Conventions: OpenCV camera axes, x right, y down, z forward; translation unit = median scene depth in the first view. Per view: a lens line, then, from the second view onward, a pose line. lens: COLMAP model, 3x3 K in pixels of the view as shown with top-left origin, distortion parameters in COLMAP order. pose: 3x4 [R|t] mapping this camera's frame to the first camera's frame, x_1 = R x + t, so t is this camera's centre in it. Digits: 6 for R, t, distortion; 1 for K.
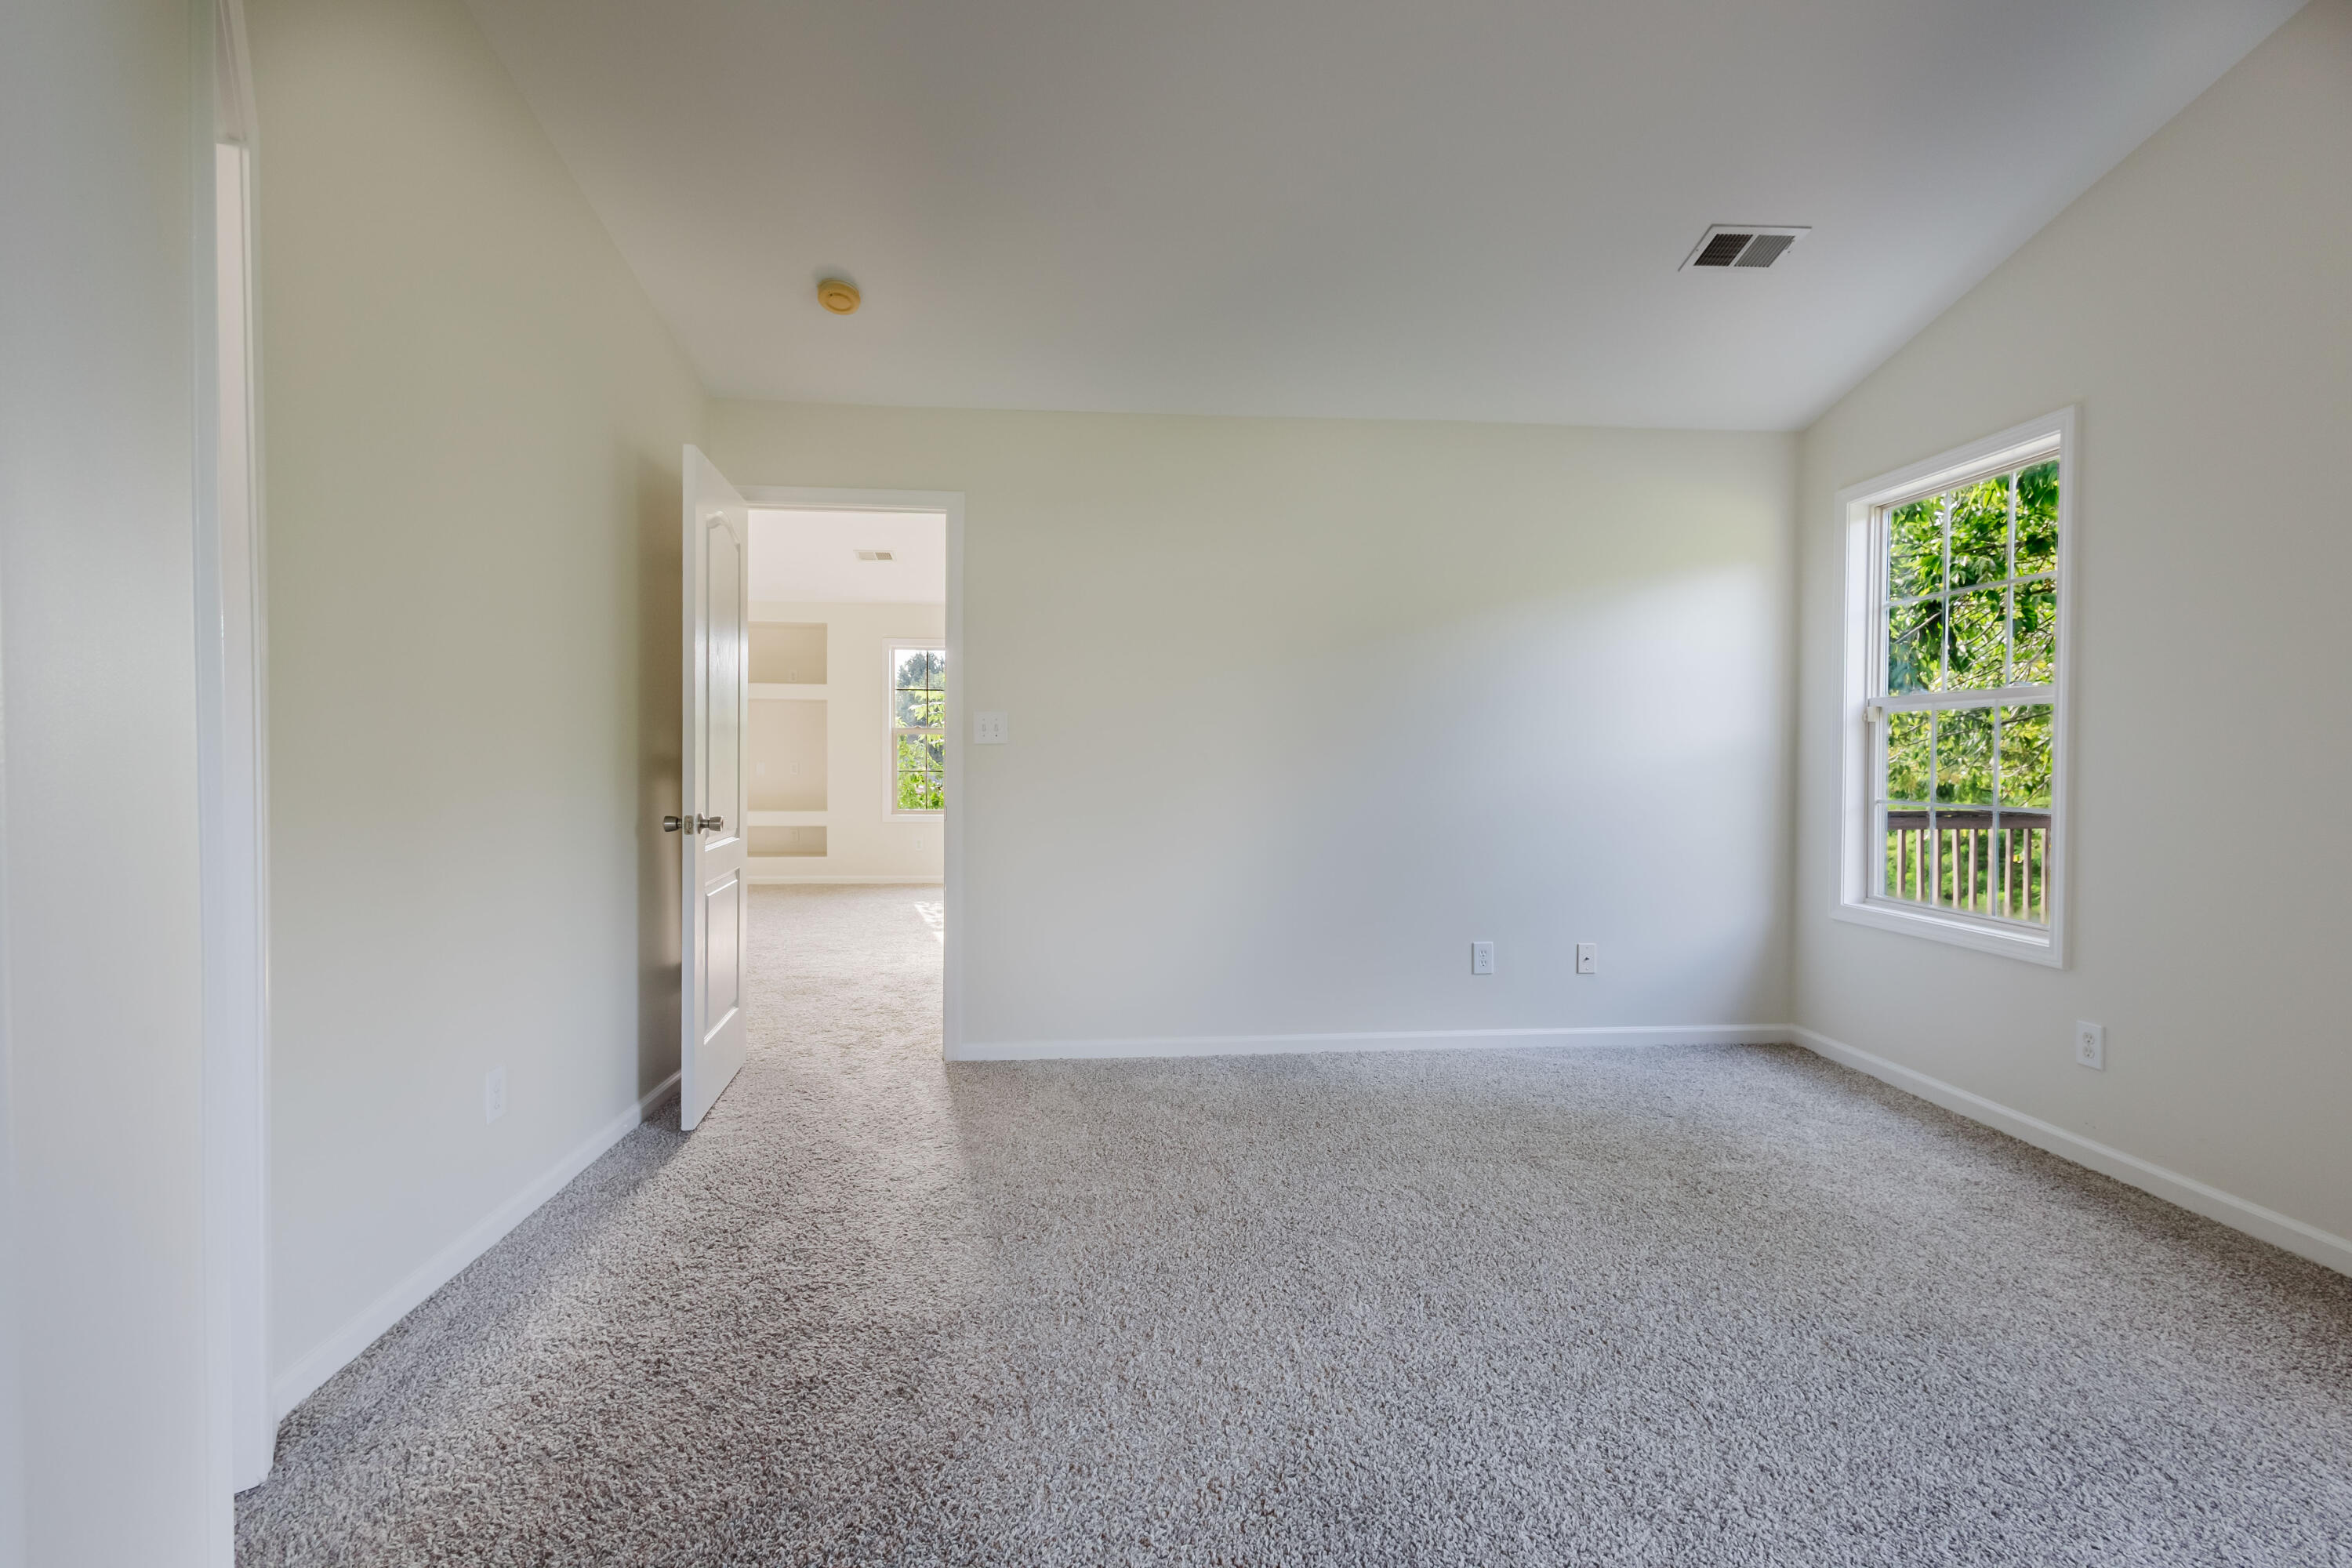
lens RADIAL K [[1082.9, 0, 1183.8], [0, 1082.9, 778.5], [0, 0, 1]] dist [0.008846, -0.000102]
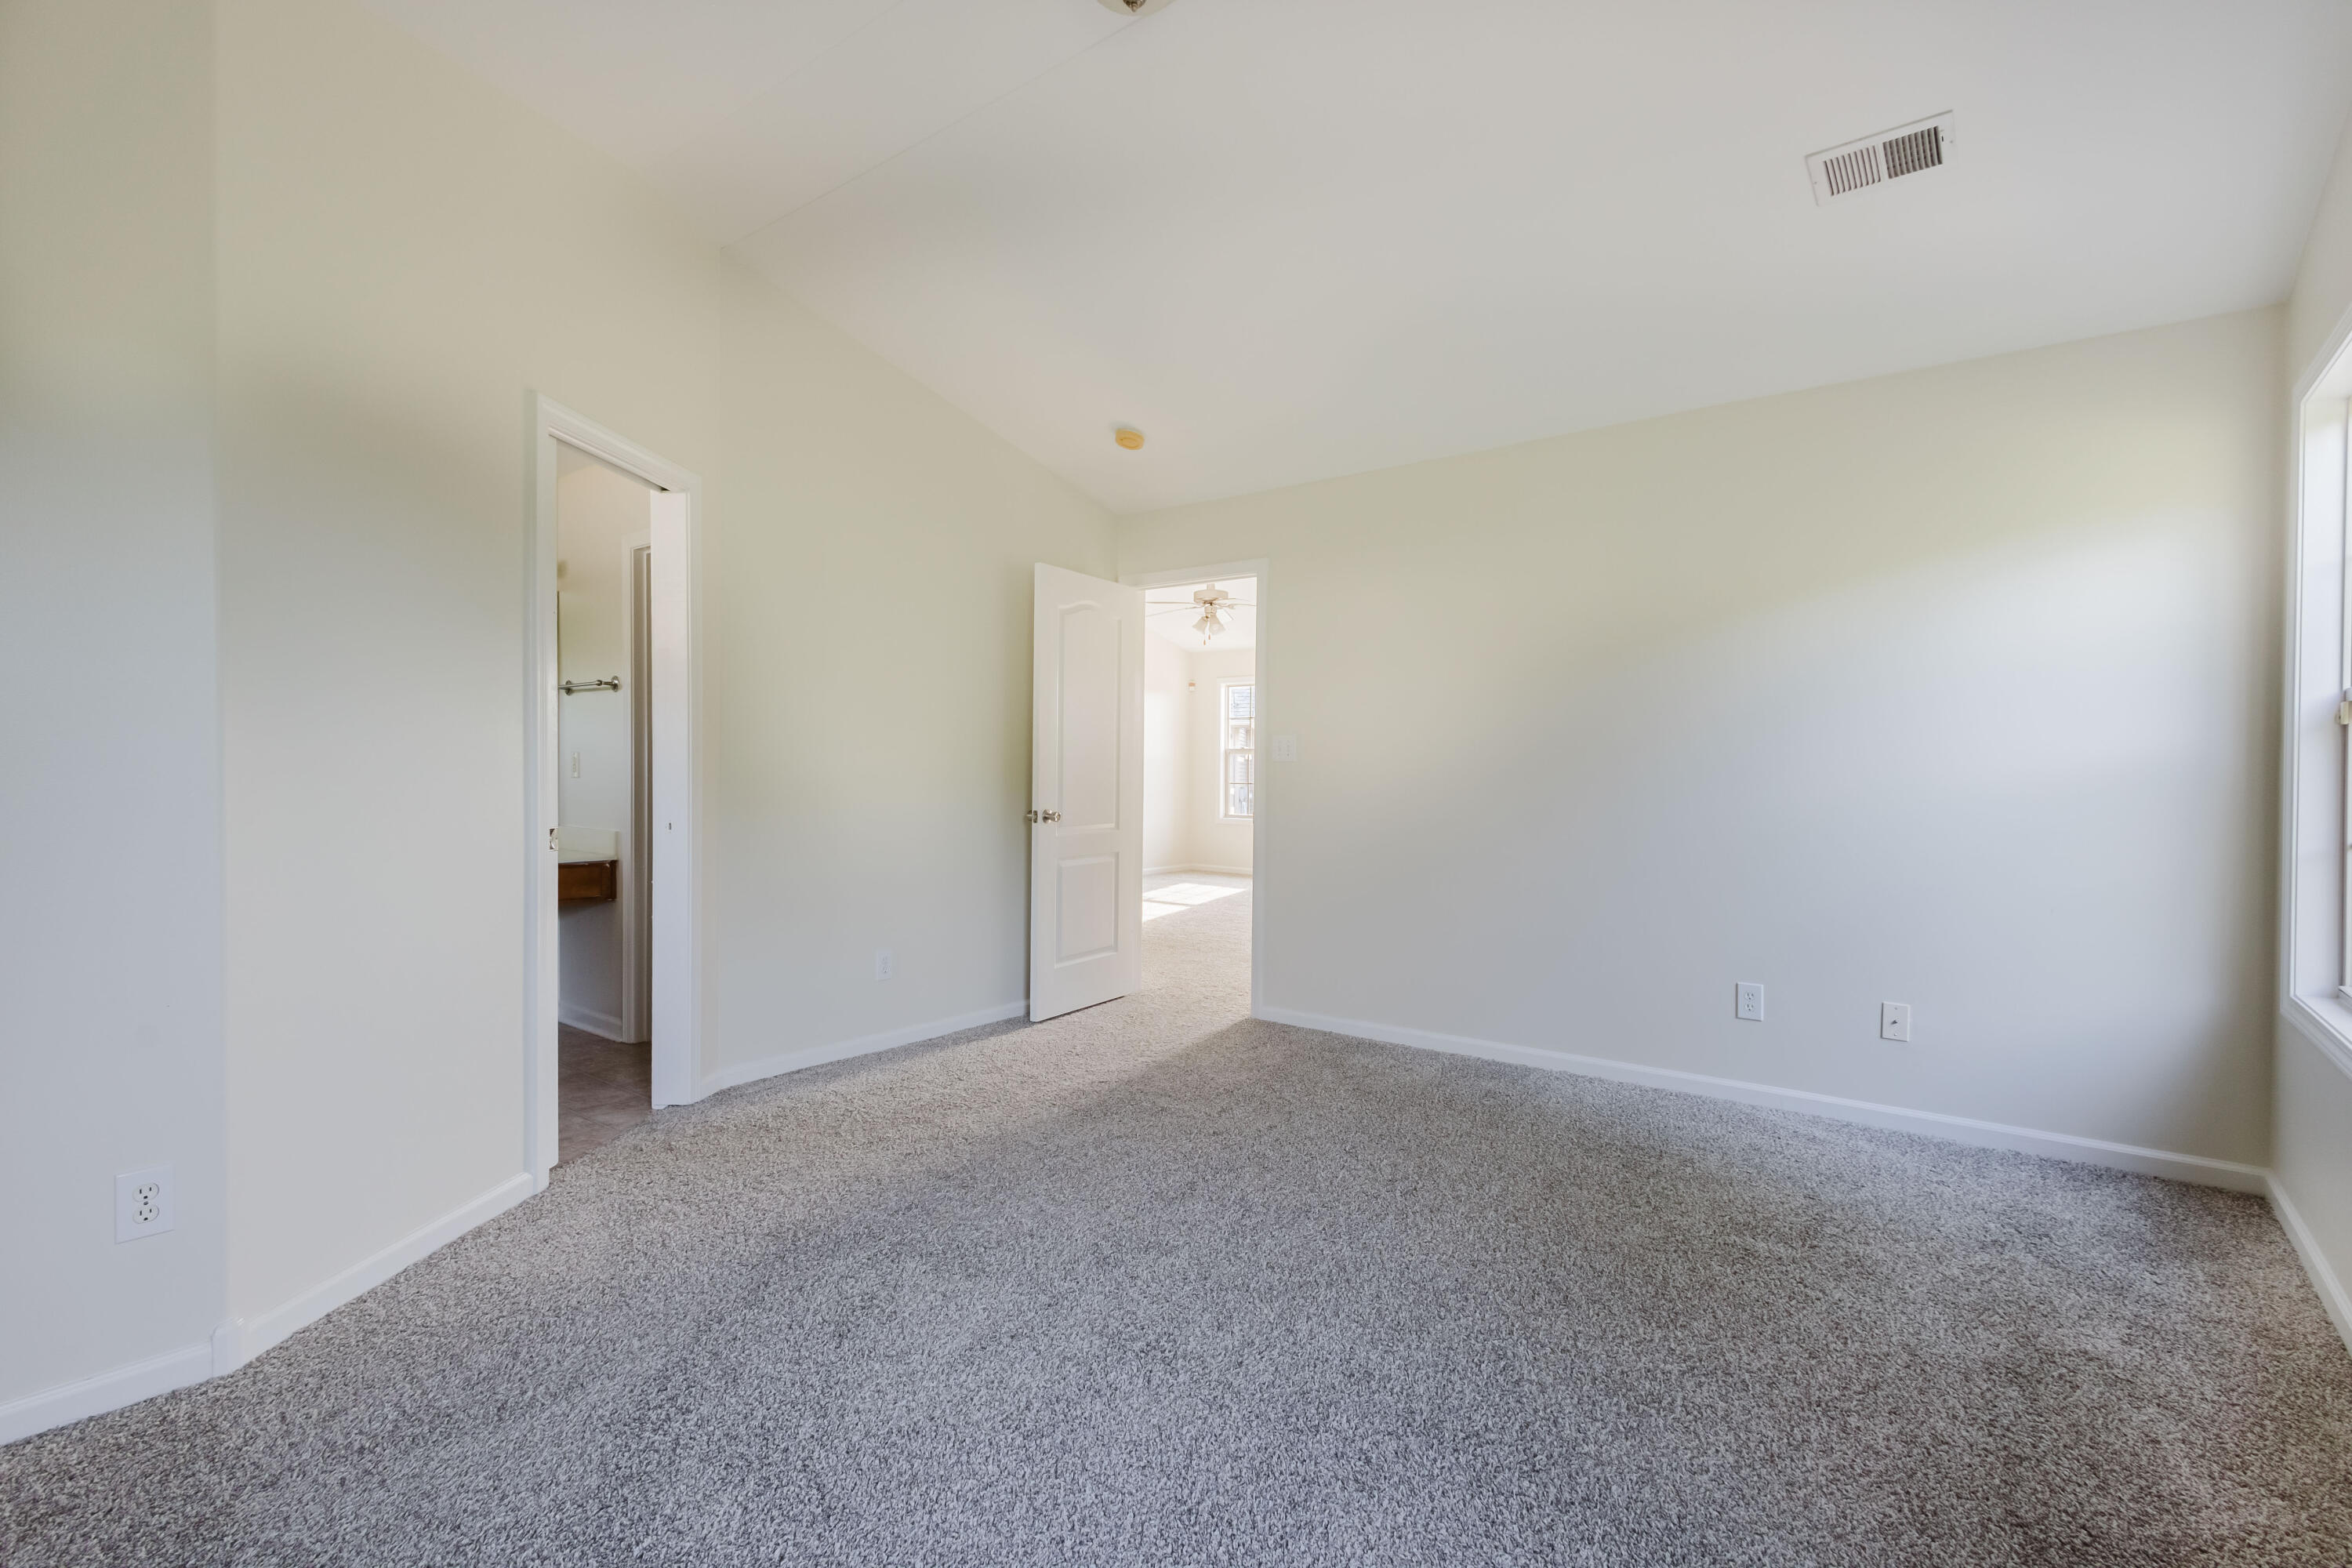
lens RADIAL K [[1082.9, 0, 1183.8], [0, 1082.9, 778.5], [0, 0, 1]] dist [0.008846, -0.000102]
pose [[0.736957, 0.008068, -0.675892, 0.600785], [-0.020643, 0.999731, -0.010574, 0.002376], [0.675624, 0.021745, 0.736925, 0.032824]]
